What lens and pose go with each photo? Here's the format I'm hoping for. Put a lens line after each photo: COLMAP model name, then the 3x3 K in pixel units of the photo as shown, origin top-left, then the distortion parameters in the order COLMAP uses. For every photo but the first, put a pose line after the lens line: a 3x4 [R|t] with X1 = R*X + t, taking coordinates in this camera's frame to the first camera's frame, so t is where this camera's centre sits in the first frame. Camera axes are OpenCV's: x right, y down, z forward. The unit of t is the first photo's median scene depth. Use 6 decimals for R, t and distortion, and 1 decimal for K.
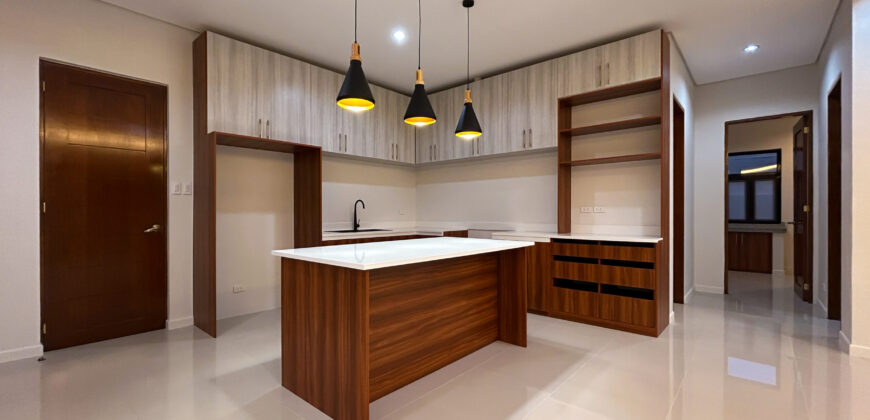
lens RADIAL K [[368.0, 0, 435.0], [0, 368.0, 210.0], [0, 0, 1]] dist [-0.002395, -0.000239]
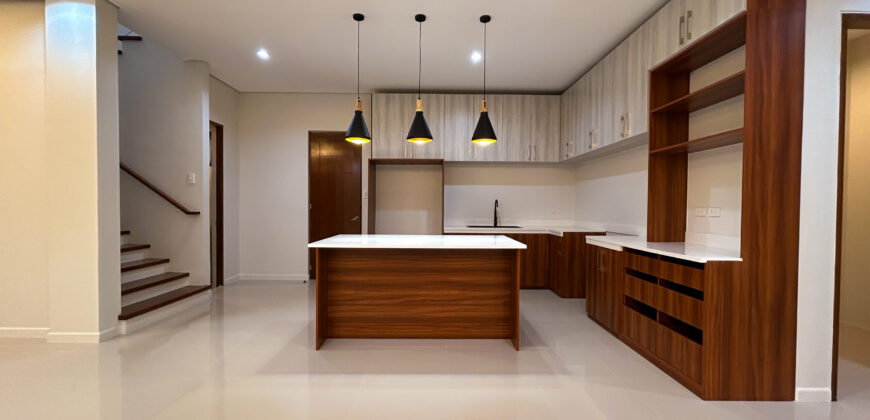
lens RADIAL K [[364.5, 0, 435.0], [0, 364.5, 210.0], [0, 0, 1]] dist [0.000131, 0.000072]
pose [[0.671177, 0.014137, -0.741162, 0.673052], [-0.003058, 0.999862, 0.016302, -0.017555], [0.741290, -0.008675, 0.671128, 0.144884]]
